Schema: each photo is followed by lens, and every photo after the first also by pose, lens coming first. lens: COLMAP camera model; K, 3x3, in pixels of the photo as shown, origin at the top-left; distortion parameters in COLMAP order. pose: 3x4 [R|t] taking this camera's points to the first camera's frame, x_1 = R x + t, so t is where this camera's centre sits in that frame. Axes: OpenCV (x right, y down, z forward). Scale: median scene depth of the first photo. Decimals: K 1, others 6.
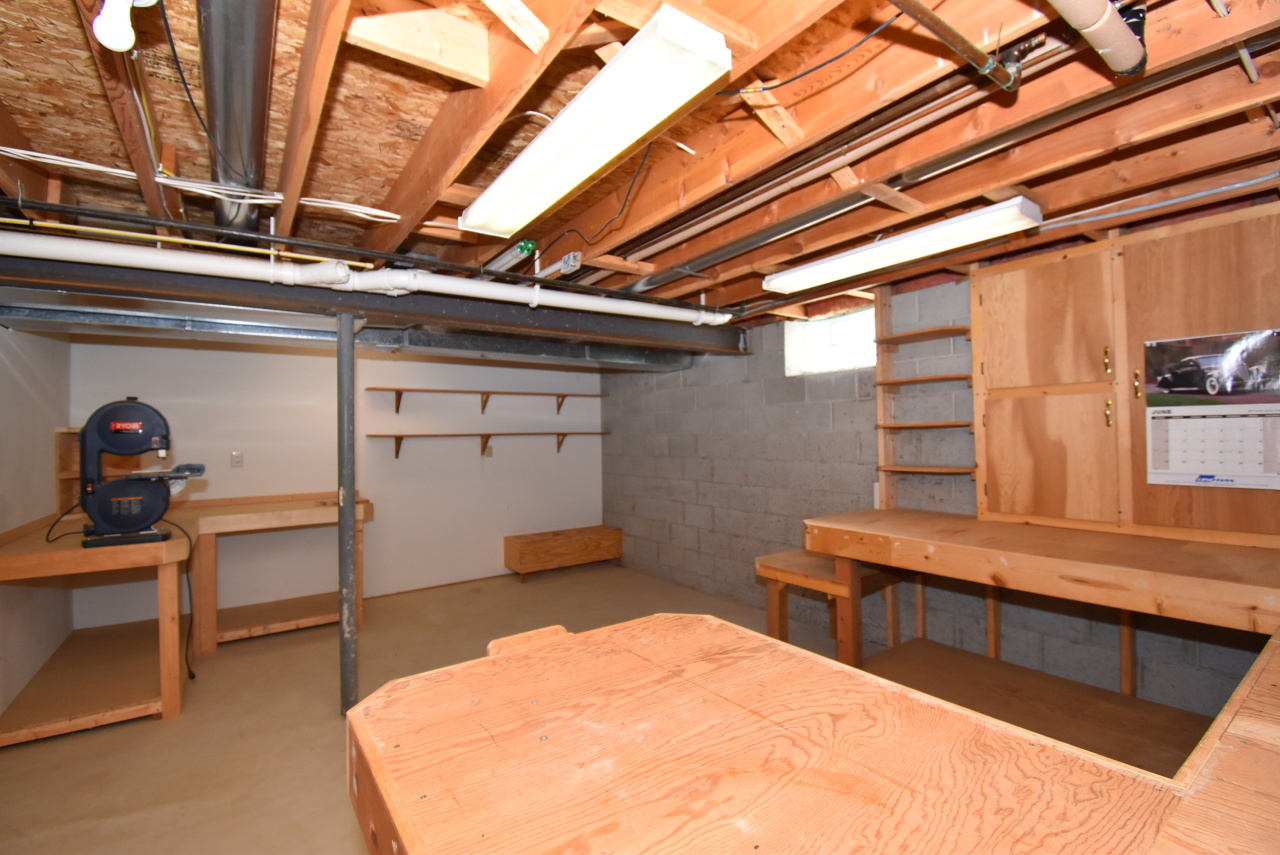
lens RADIAL K [[595.0, 0, 650.9], [0, 595.0, 428.9], [0, 0, 1]] dist [-0.003110, -0.000858]
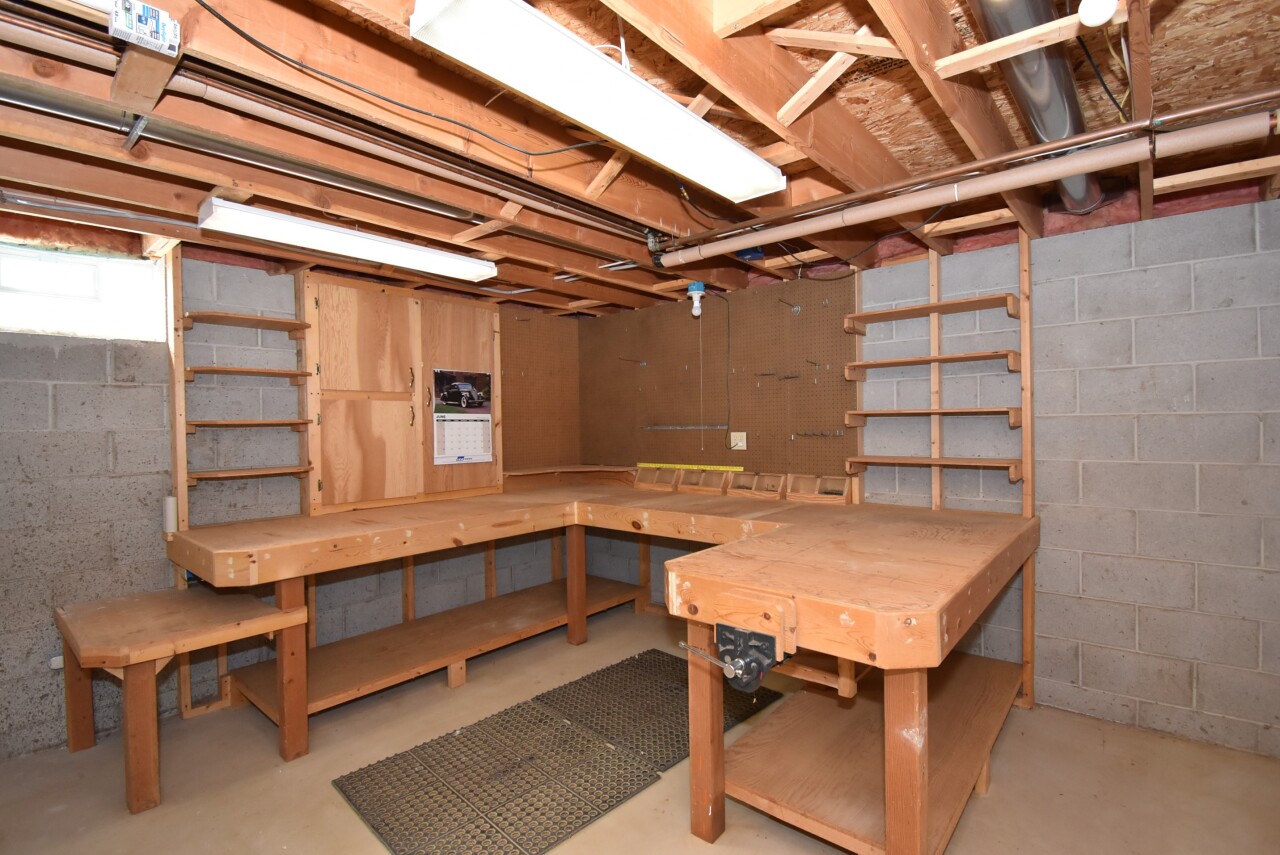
lens RADIAL K [[595.0, 0, 650.9], [0, 595.0, 428.9], [0, 0, 1]] dist [-0.003110, -0.000858]
pose [[-0.263005, 0.012738, 0.964710, -0.621441], [0.008599, 0.999904, -0.010858, 0.019774], [-0.964756, 0.005440, -0.263090, 0.739873]]
